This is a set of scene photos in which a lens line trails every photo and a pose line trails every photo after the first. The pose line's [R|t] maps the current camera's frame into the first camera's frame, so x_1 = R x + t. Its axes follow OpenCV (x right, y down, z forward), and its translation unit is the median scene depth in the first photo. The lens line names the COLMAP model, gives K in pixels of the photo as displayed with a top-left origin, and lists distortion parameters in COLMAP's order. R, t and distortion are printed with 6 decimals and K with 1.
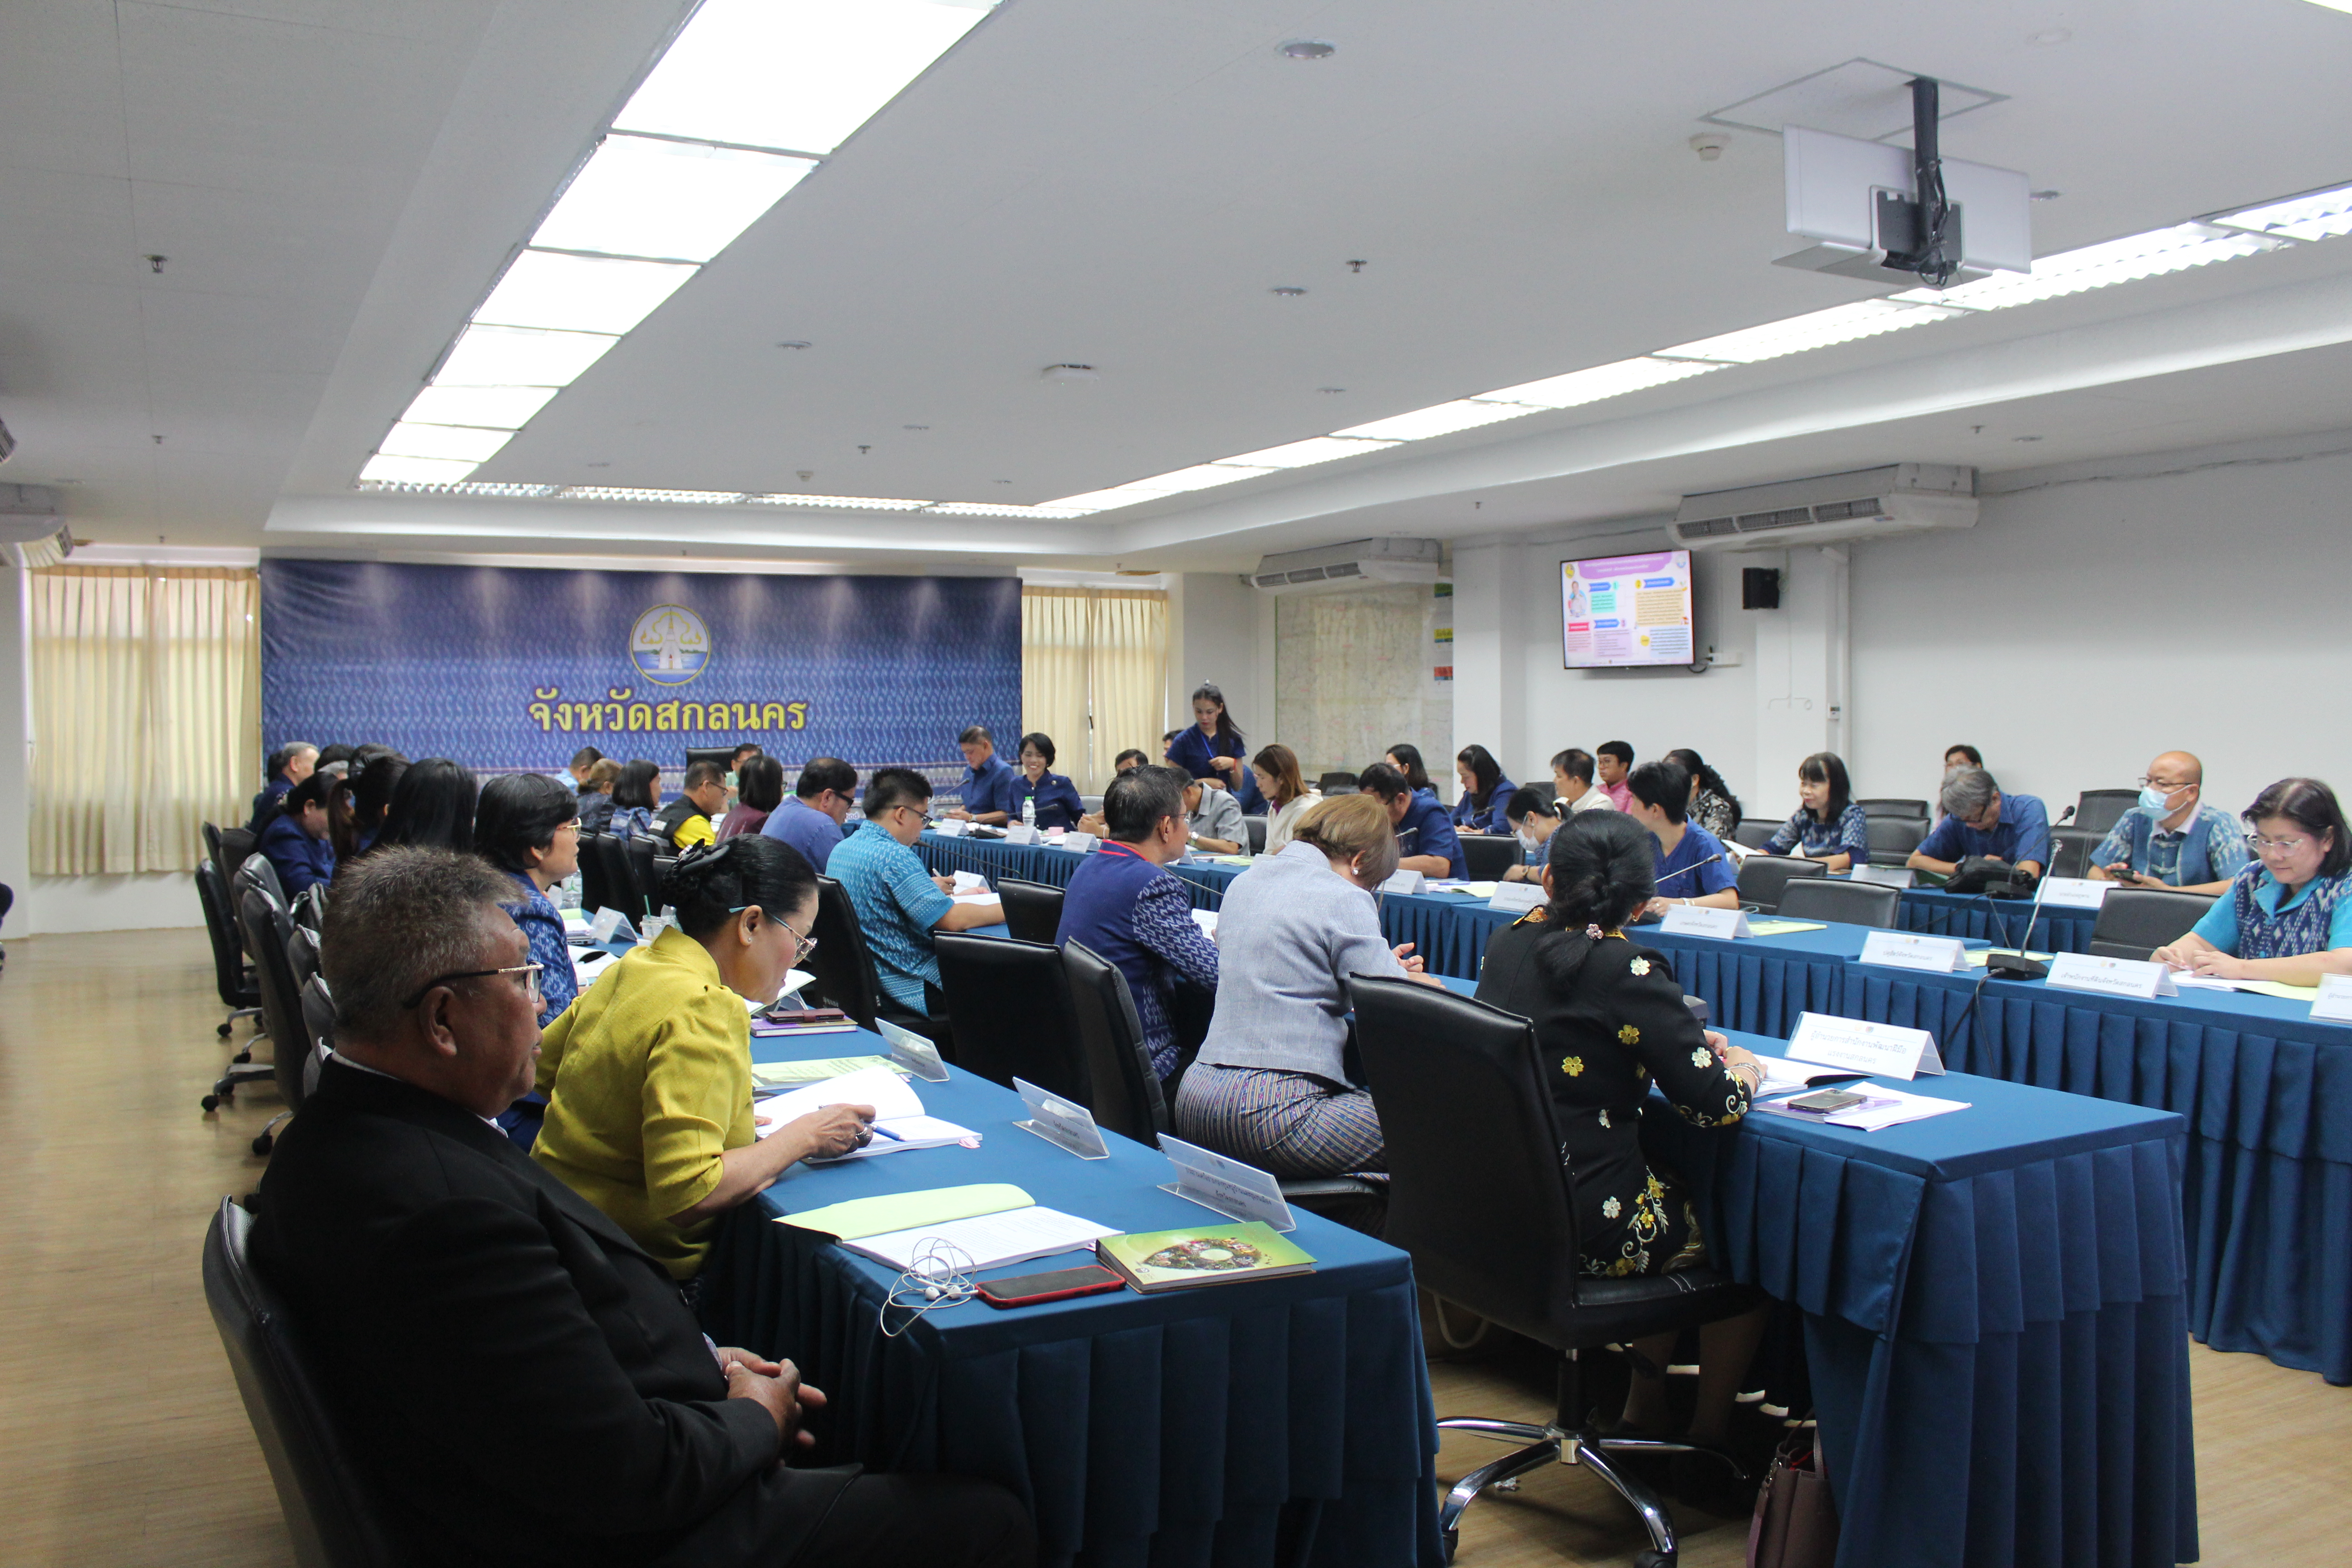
lens RADIAL K [[1960.6, 0, 1173.1], [0, 1960.6, 769.2], [0, 0, 1]] dist [-0.169670, 0.154211]
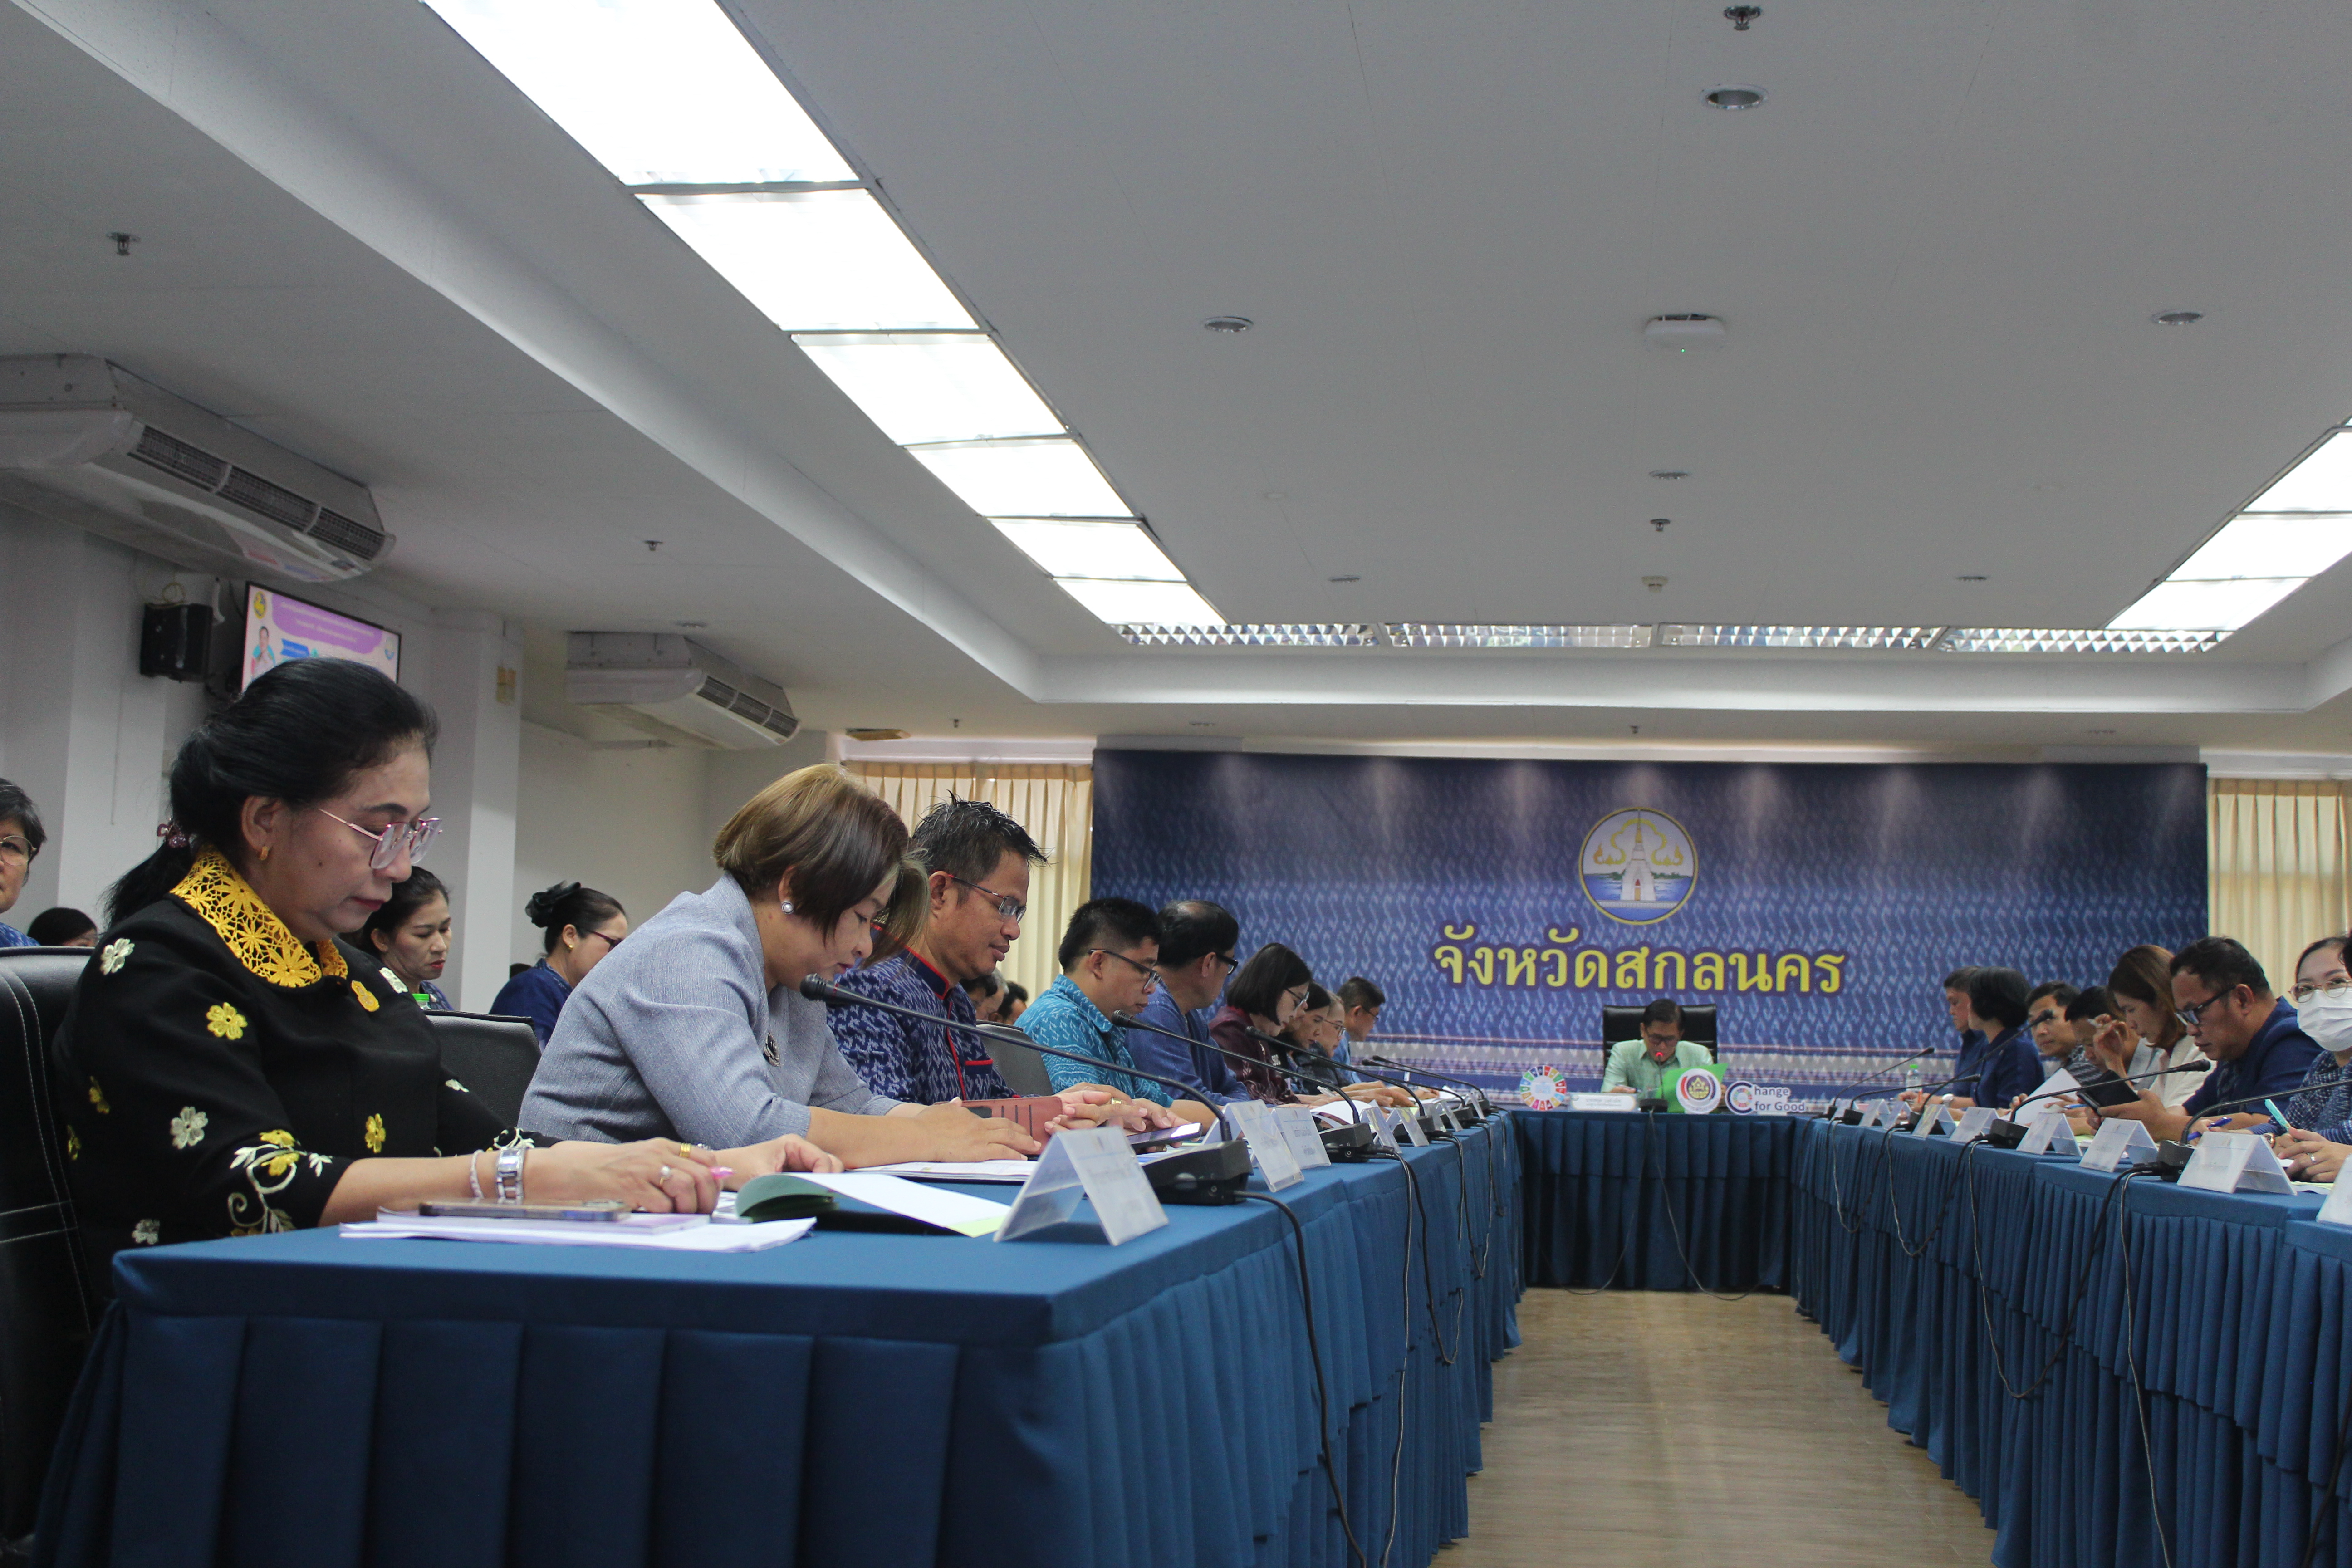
lens RADIAL K [[2707.2, 0, 1178.1], [0, 2707.2, 754.7], [0, 0, 1]] dist [-0.075680, 0.000000]
pose [[0.806004, -0.038987, -0.590624, 0.189289], [-0.047487, 0.990353, -0.130176, 0.031562], [0.590002, 0.132969, 0.796378, 0.130366]]
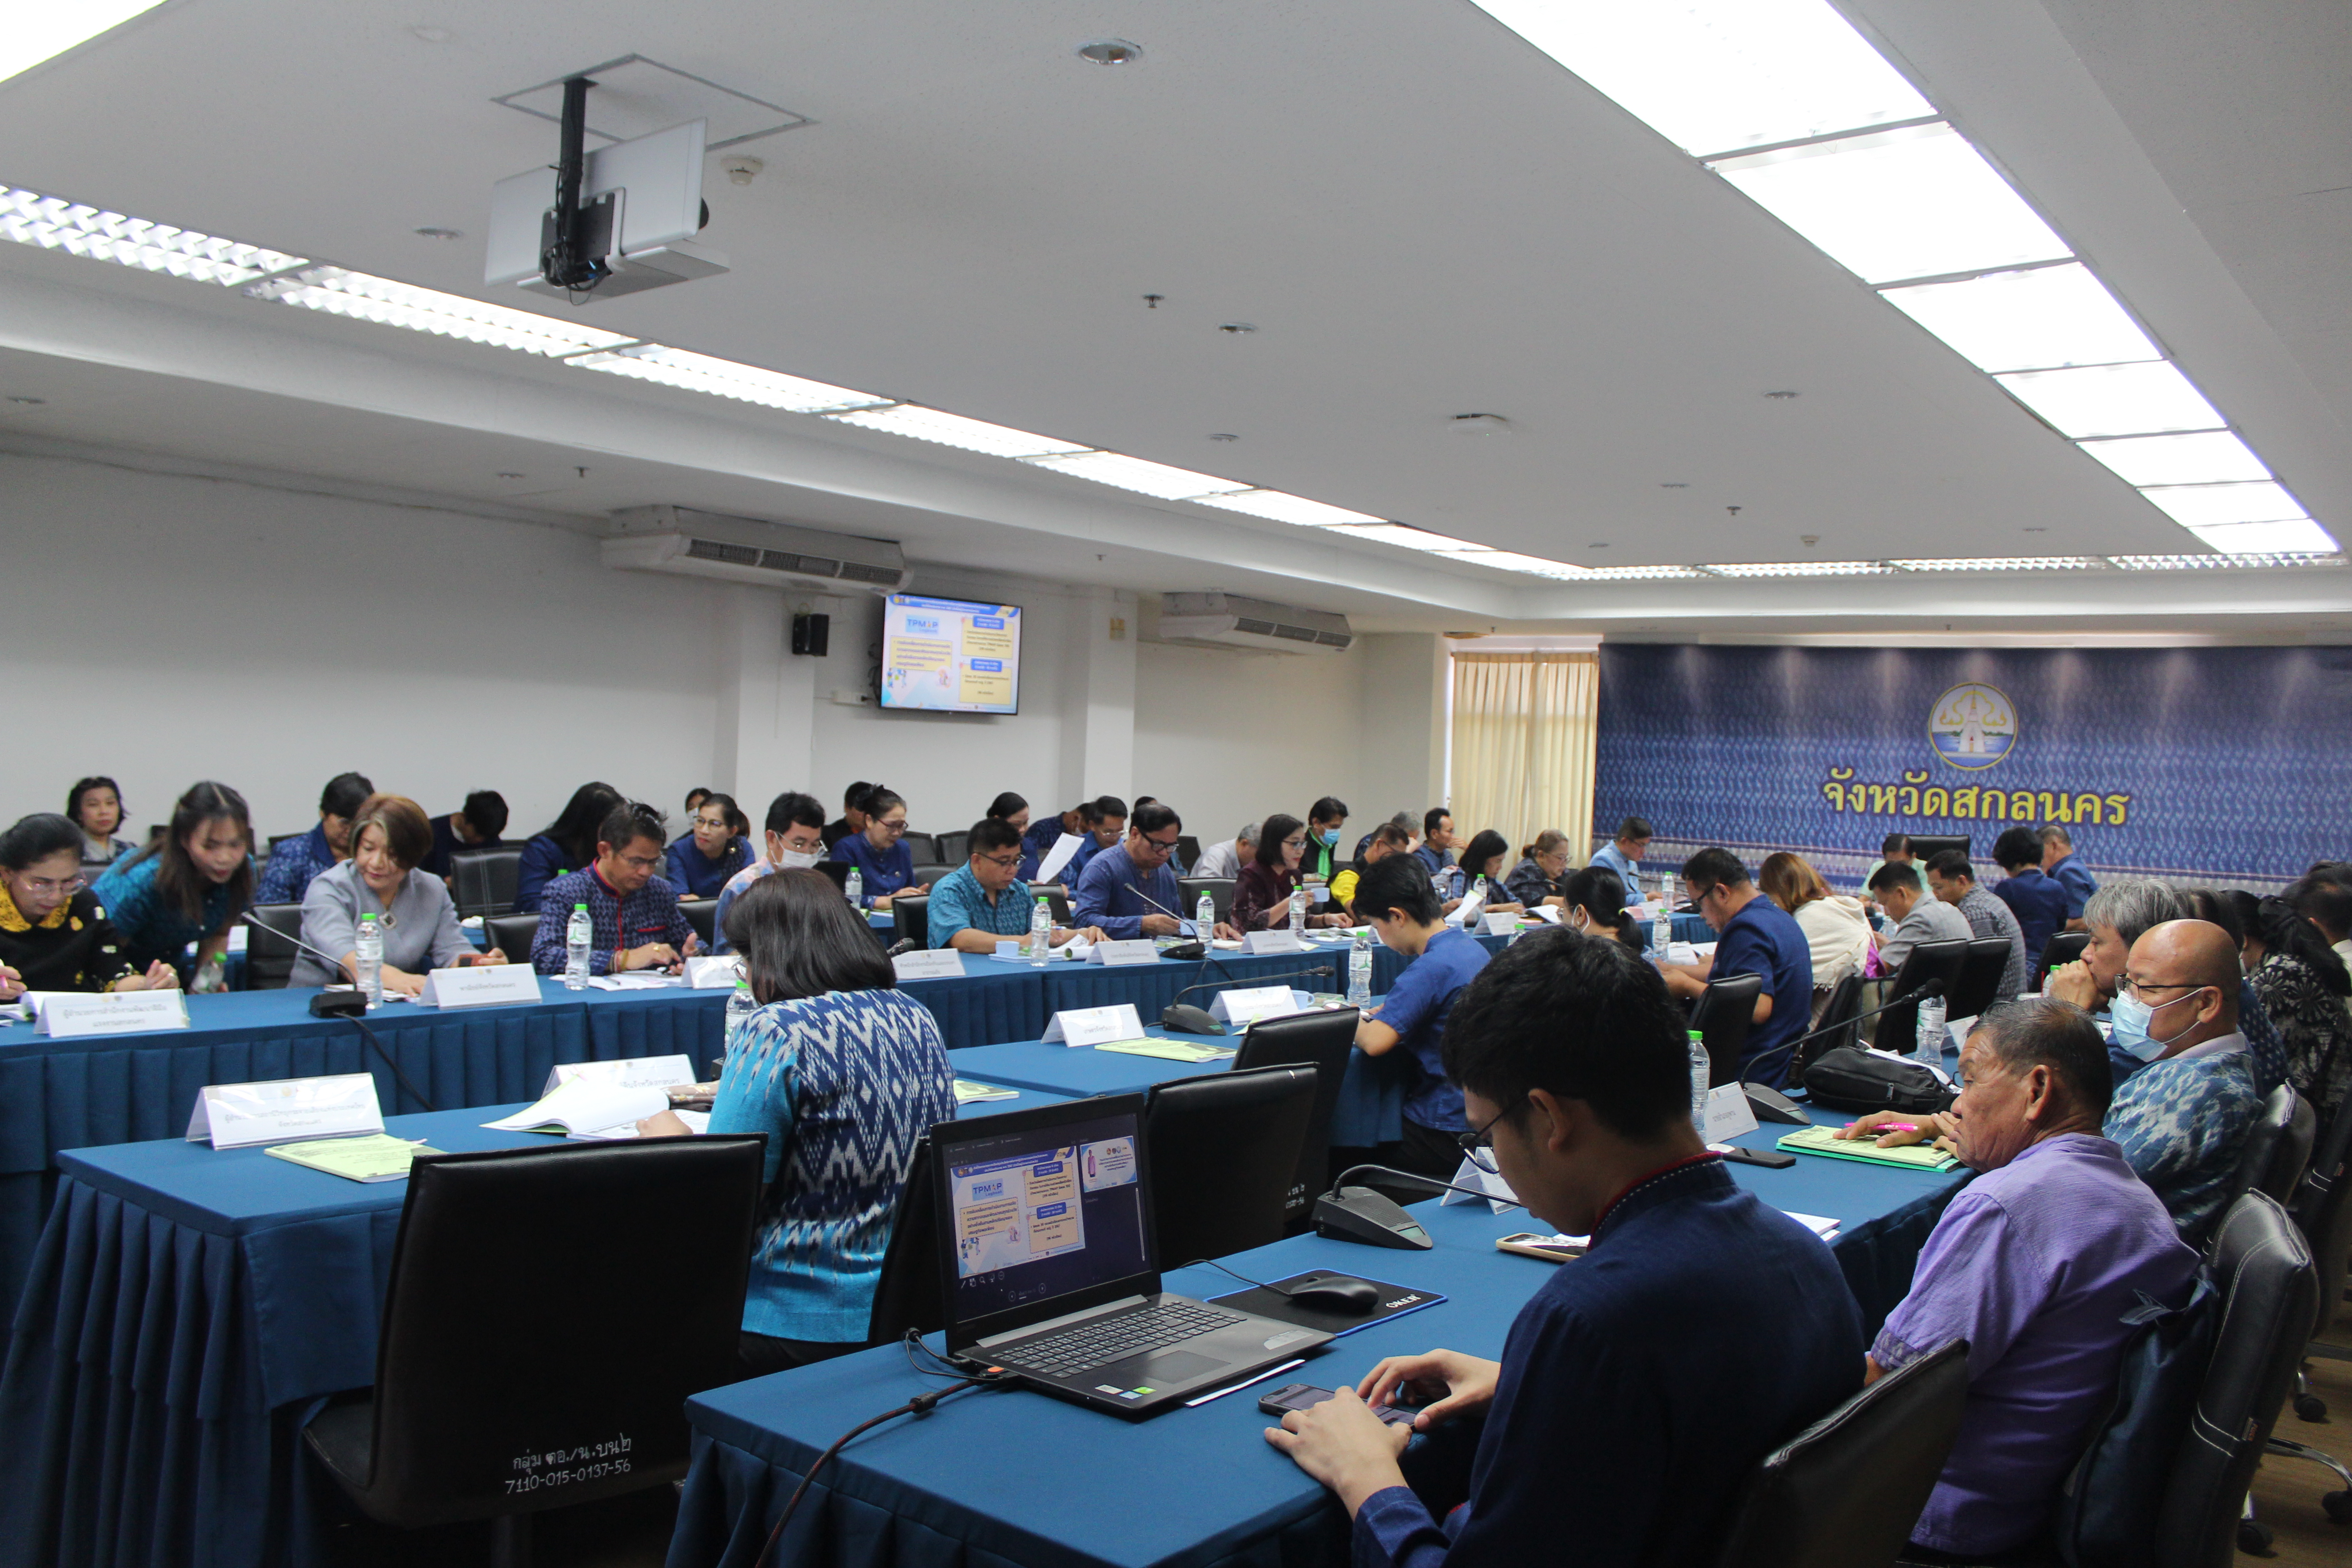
lens RADIAL K [[1960.6, 0, 1161.4], [0, 1960.6, 778.5], [0, 0, 1]] dist [-0.169670, 0.154211]
pose [[0.411516, 0.026663, -0.911013, 0.434925], [-0.068902, 0.997622, -0.001926, -0.010877], [0.908794, 0.063564, 0.412374, 0.279182]]
